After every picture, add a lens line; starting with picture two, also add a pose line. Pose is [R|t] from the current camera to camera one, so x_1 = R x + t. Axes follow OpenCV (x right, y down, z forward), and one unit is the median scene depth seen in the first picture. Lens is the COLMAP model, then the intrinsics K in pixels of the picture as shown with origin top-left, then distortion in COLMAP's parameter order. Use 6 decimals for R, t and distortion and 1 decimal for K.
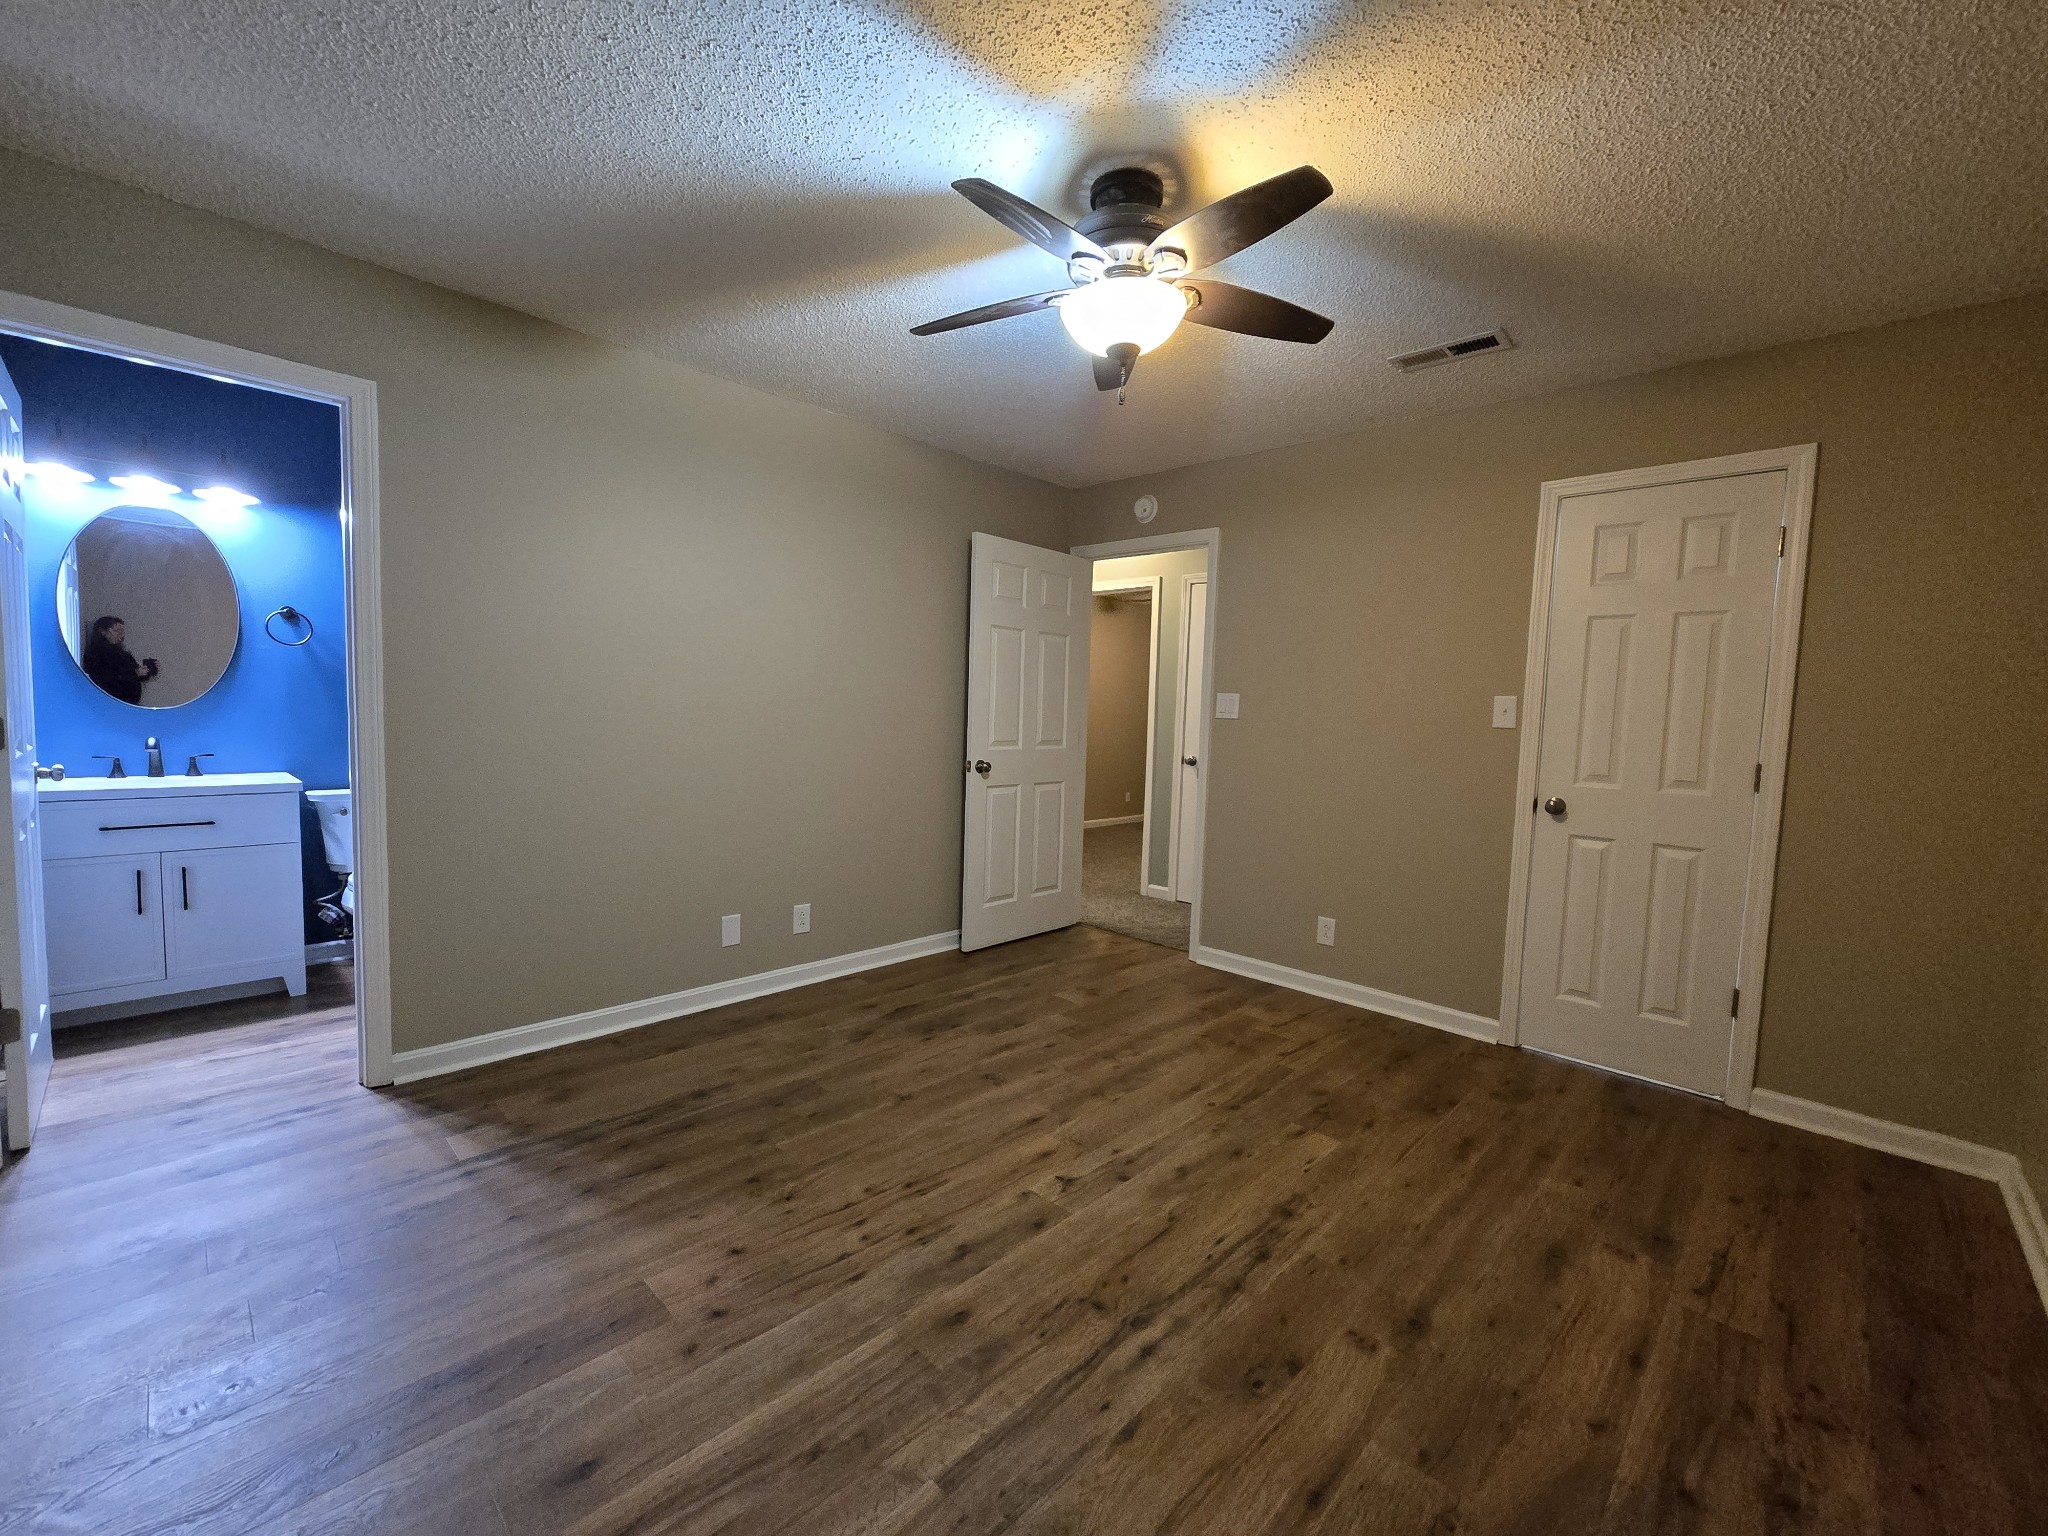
lens RADIAL K [[843.3, 0, 1033.5], [0, 843.3, 781.8], [0, 0, 1]] dist [-0.000095, 0.000500]
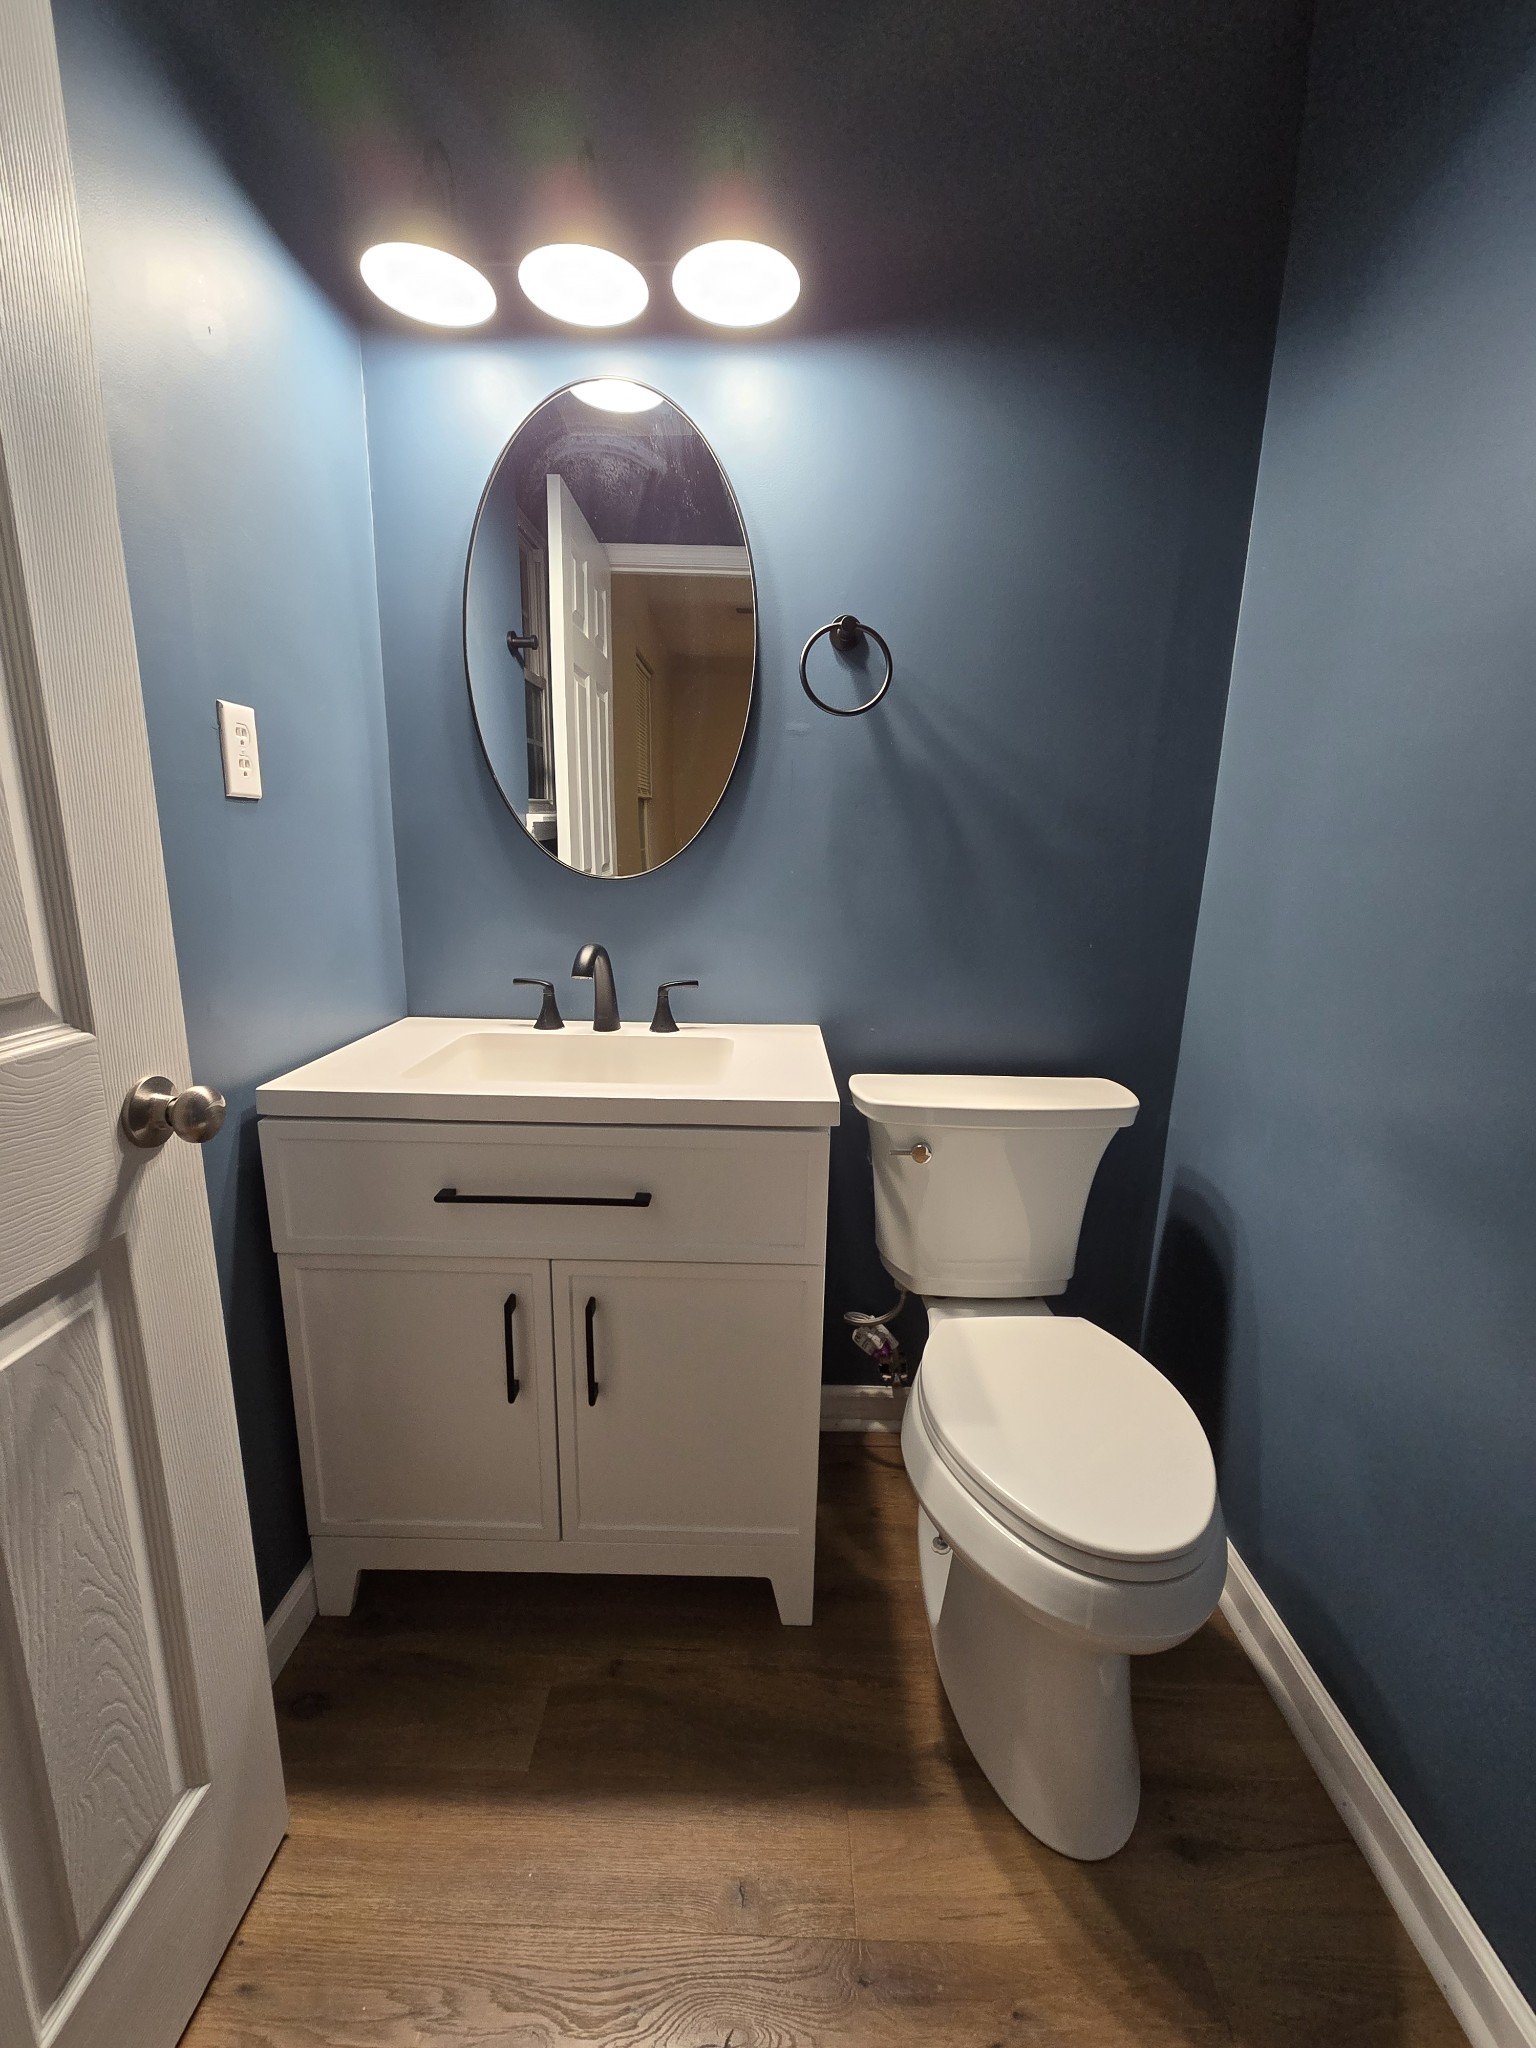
lens RADIAL K [[843.3, 0, 768.0], [0, 843.3, 1024.0], [0, 0, 1]] dist [-0.000095, 0.000500]
pose [[0.684172, 0.134828, -0.716750, -0.756199], [-0.055778, 0.989558, 0.132903, -0.085999], [0.727185, -0.050950, 0.684548, 0.873375]]
